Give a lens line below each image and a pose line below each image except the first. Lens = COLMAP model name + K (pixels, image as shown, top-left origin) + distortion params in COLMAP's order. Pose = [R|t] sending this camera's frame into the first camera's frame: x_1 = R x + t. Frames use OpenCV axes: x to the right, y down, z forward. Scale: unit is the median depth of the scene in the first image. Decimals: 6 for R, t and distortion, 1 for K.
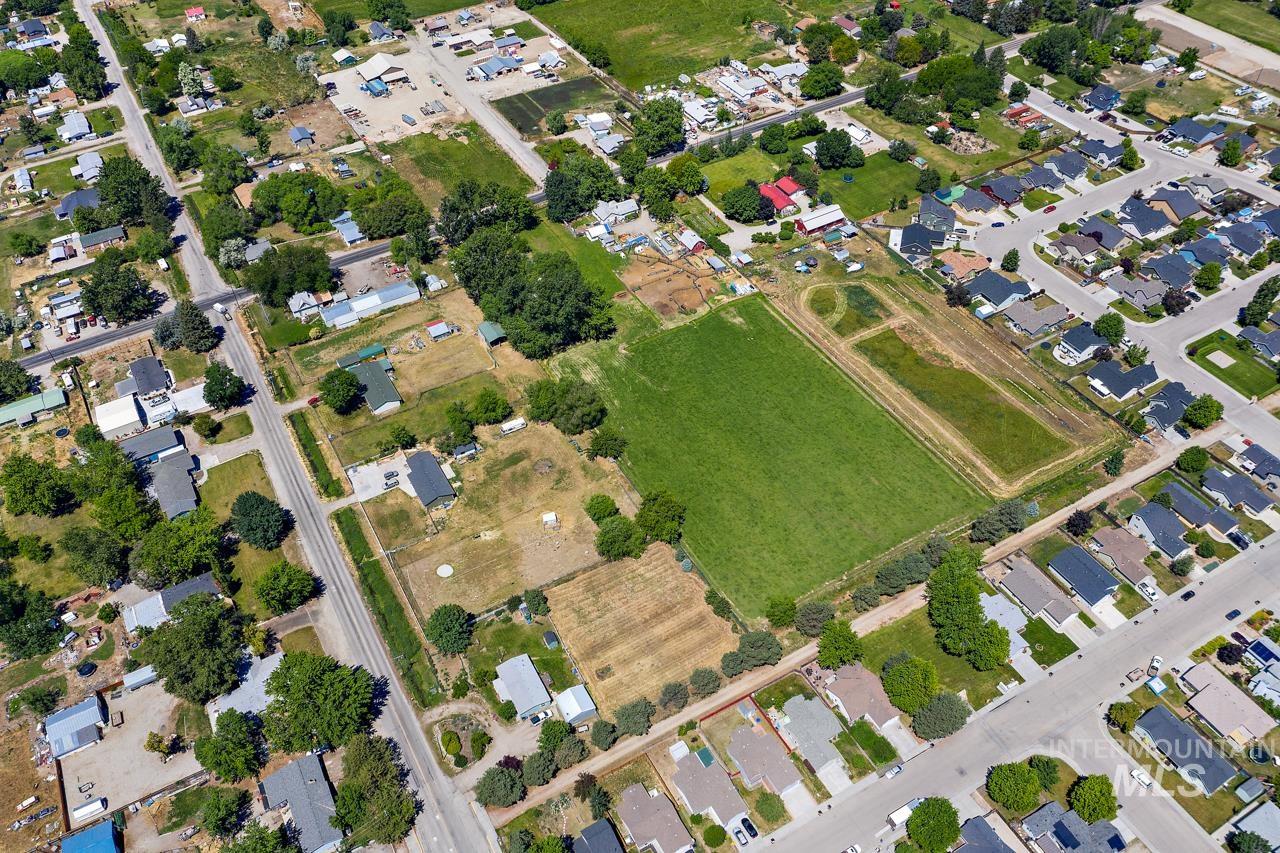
lens RADIAL K [[1008.6, 0, 637.2], [0, 1008.6, 419.9], [0, 0, 1]] dist [-0.017886, 0.016529]
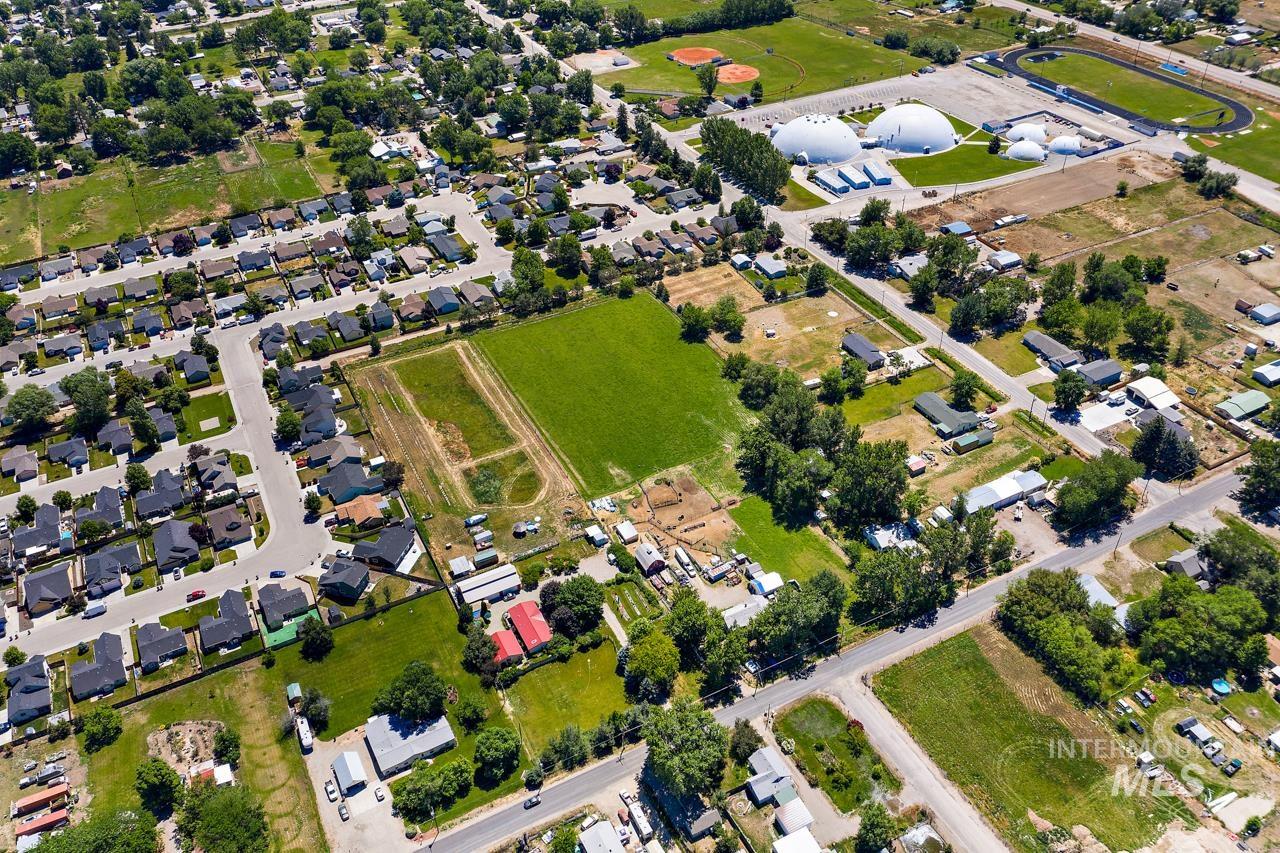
lens RADIAL K [[1008.6, 0, 637.2], [0, 1008.6, 419.9], [0, 0, 1]] dist [-0.017886, 0.016529]
pose [[-0.997689, 0.013141, 0.066662, 0.009913], [0.067865, 0.145184, 0.987074, -1.110034], [0.003293, 0.989317, -0.145740, 1.101263]]
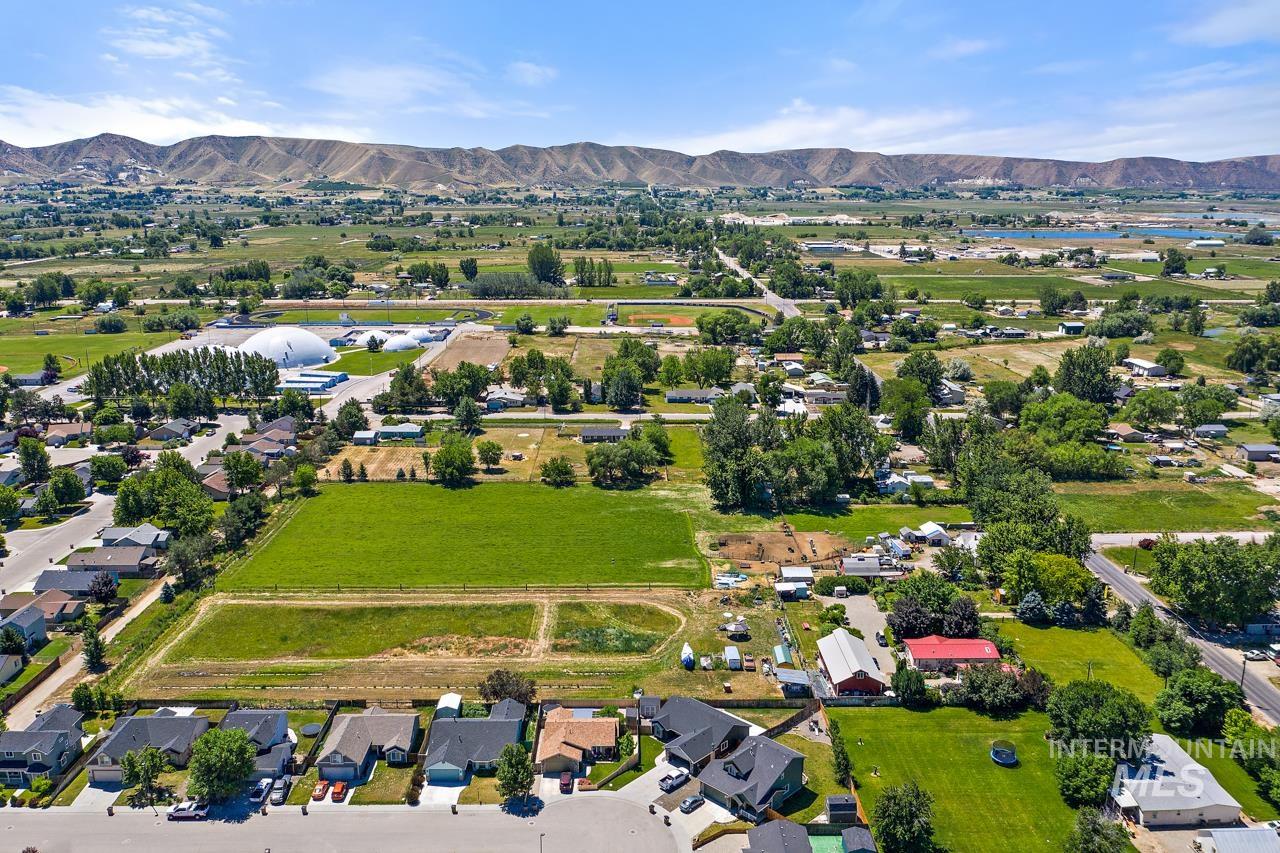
lens RADIAL K [[1008.6, 0, 637.2], [0, 1008.6, 419.9], [0, 0, 1]] dist [-0.017886, 0.016529]
pose [[-0.484808, 0.234338, -0.842643, 0.699050], [-0.600934, 0.610769, 0.515597, -0.523335], [0.635484, 0.756338, -0.155284, 1.023988]]
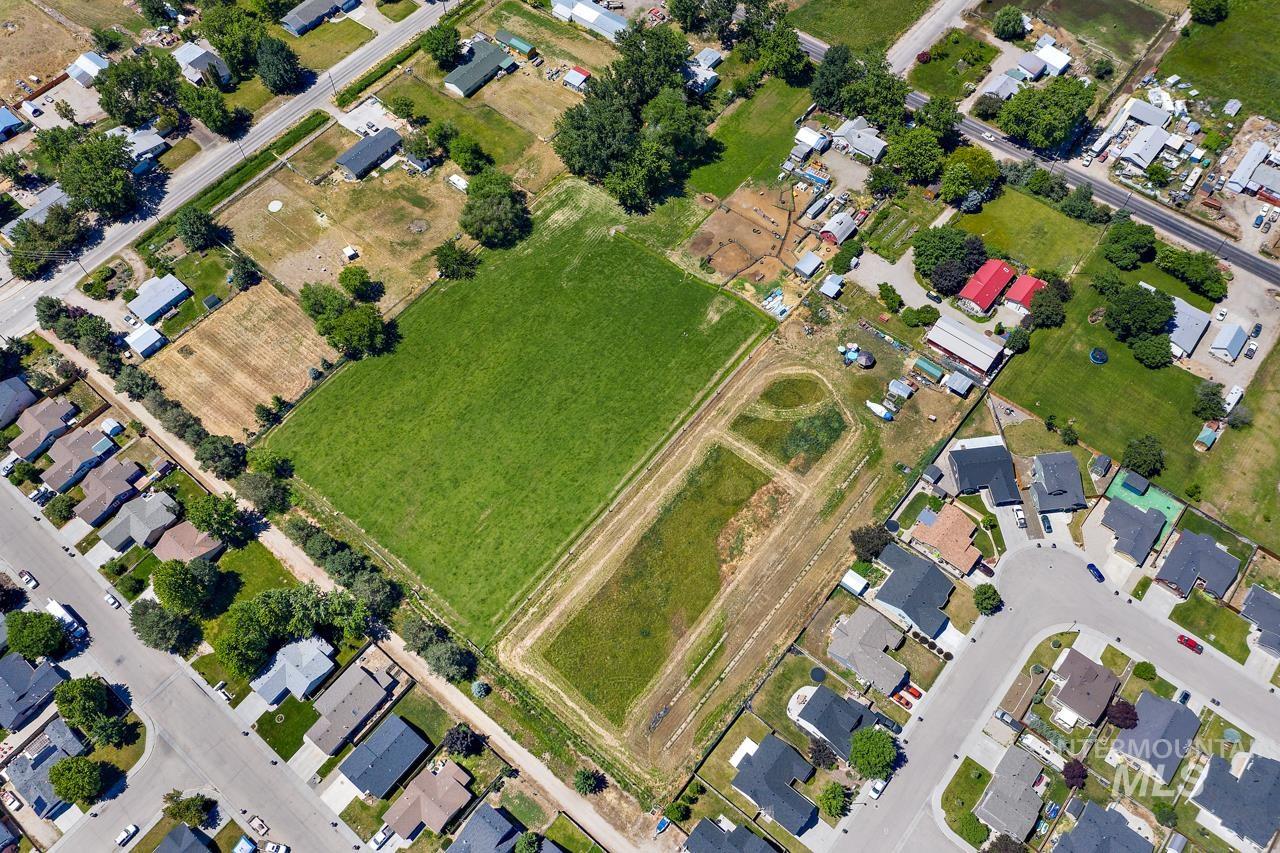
lens RADIAL K [[1008.6, 0, 637.2], [0, 1008.6, 419.9], [0, 0, 1]] dist [-0.017886, 0.016529]
pose [[0.358720, 0.811543, -0.461214, 0.514503], [-0.641188, 0.573312, 0.510089, -0.421458], [0.678379, 0.112745, 0.726010, 0.391074]]
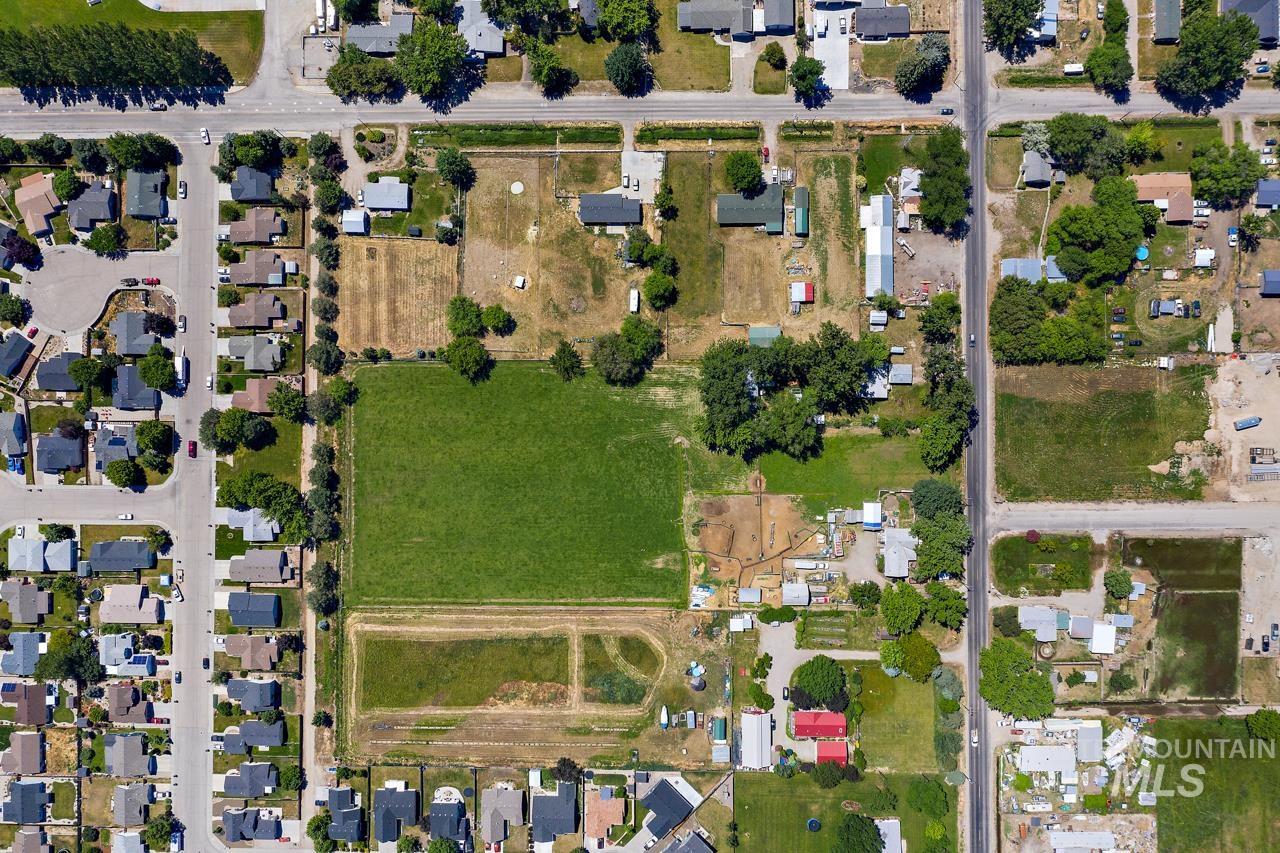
lens RADIAL K [[1008.6, 0, 637.2], [0, 1008.6, 419.9], [0, 0, 1]] dist [-0.017886, 0.016529]
pose [[-0.493678, 0.868809, 0.038106, -0.048133], [-0.573939, -0.358420, 0.736294, -0.764282], [0.653358, 0.341622, 0.675588, 0.274011]]
